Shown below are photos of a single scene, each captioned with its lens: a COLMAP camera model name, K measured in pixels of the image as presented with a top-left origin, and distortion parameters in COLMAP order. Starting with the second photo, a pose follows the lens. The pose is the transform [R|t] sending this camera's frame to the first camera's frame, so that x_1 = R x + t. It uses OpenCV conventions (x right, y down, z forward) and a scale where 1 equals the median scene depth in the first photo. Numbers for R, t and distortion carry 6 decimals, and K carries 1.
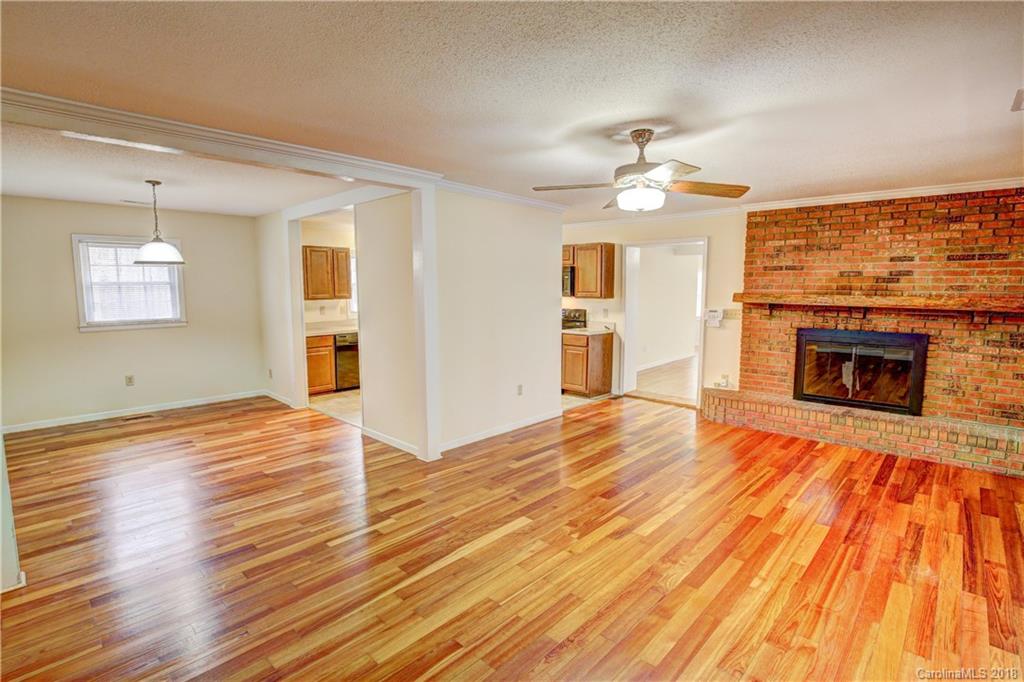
lens RADIAL K [[495.2, 0, 512.0], [0, 495.2, 341.0], [0, 0, 1]] dist [-0.002265, -0.000177]
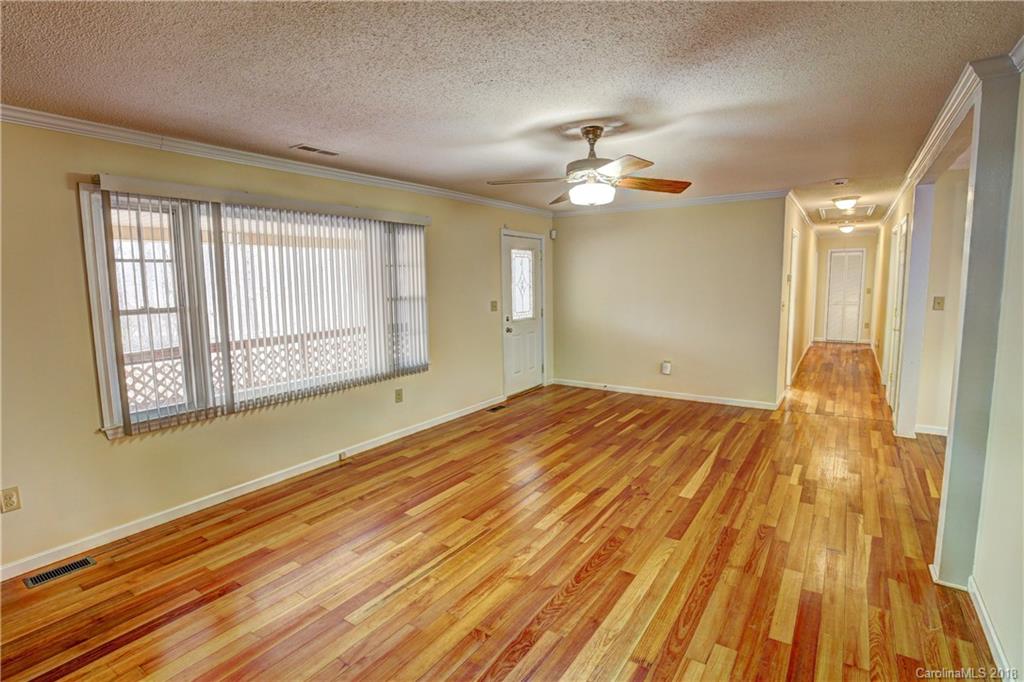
lens RADIAL K [[495.2, 0, 512.0], [0, 495.2, 341.0], [0, 0, 1]] dist [-0.002265, -0.000177]
pose [[-0.987328, 0.030796, -0.155678, 0.558789], [-0.006691, 0.972039, 0.234725, -0.213371], [0.158553, 0.232792, -0.959515, 1.914322]]
